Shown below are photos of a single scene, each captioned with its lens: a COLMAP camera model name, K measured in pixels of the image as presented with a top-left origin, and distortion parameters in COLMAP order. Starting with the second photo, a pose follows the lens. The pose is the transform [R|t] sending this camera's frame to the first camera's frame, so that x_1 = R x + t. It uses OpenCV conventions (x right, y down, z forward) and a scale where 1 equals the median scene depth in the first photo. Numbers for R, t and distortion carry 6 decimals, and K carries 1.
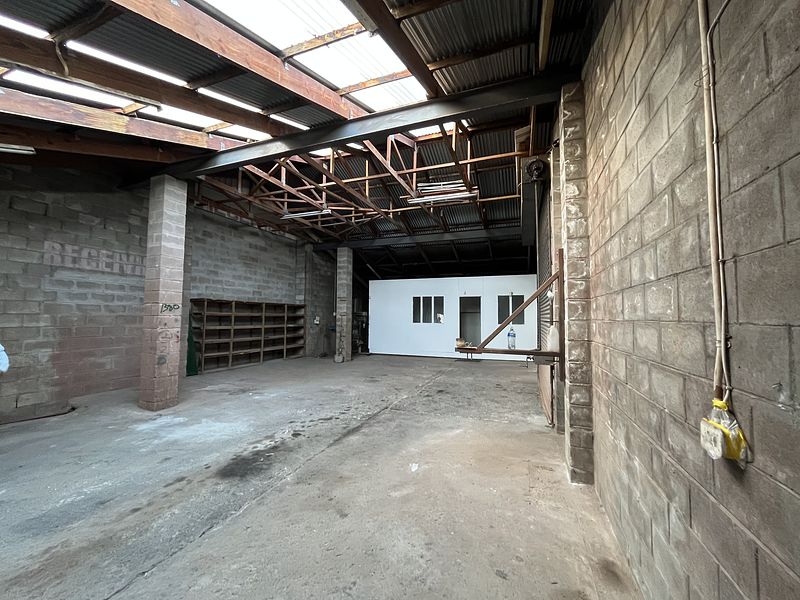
lens RADIAL K [[324.0, 0, 399.0], [0, 324.0, 299.7], [0, 0, 1]] dist [0.001191, 0.000068]
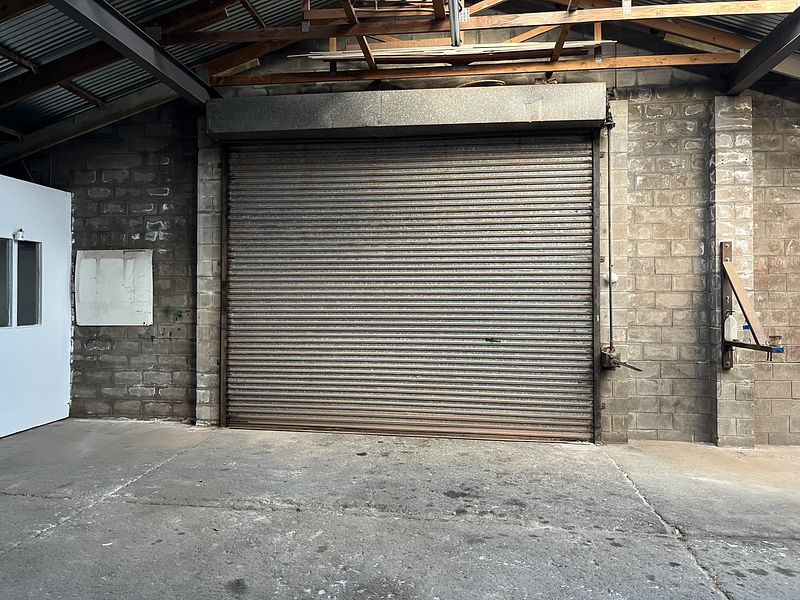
lens RADIAL K [[602.2, 0, 398.9], [0, 602.2, 294.7], [0, 0, 1]] dist [0.041872, -0.050095]
pose [[-0.235188, -0.003864, 0.971942, -0.344964], [-0.057065, 0.998322, -0.009840, 0.026213], [-0.970273, -0.057778, -0.235014, 0.741461]]
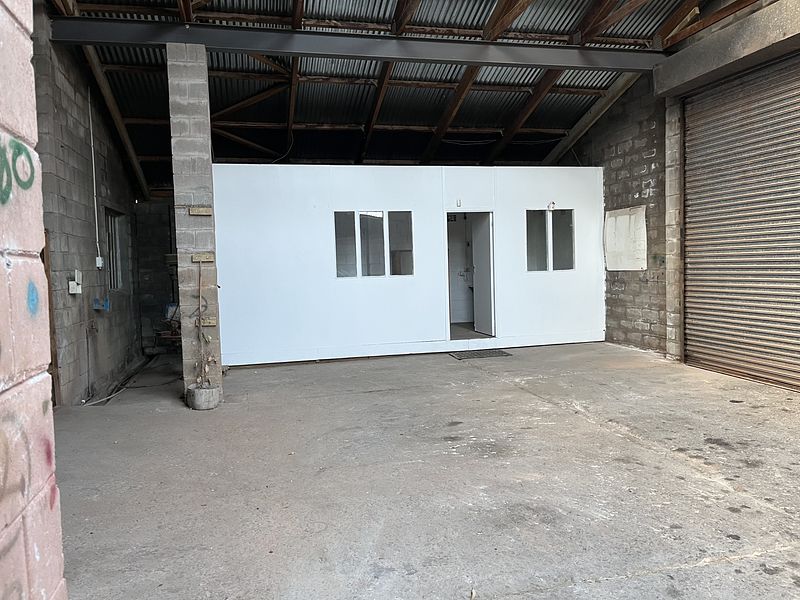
lens RADIAL K [[602.2, 0, 401.9], [0, 602.2, 296.8], [0, 0, 1]] dist [0.041872, -0.050095]
pose [[0.817983, -0.063675, 0.571707, -0.339647], [0.004489, 0.994531, 0.104345, 0.019776], [-0.575225, -0.082786, 0.813795, 0.376252]]
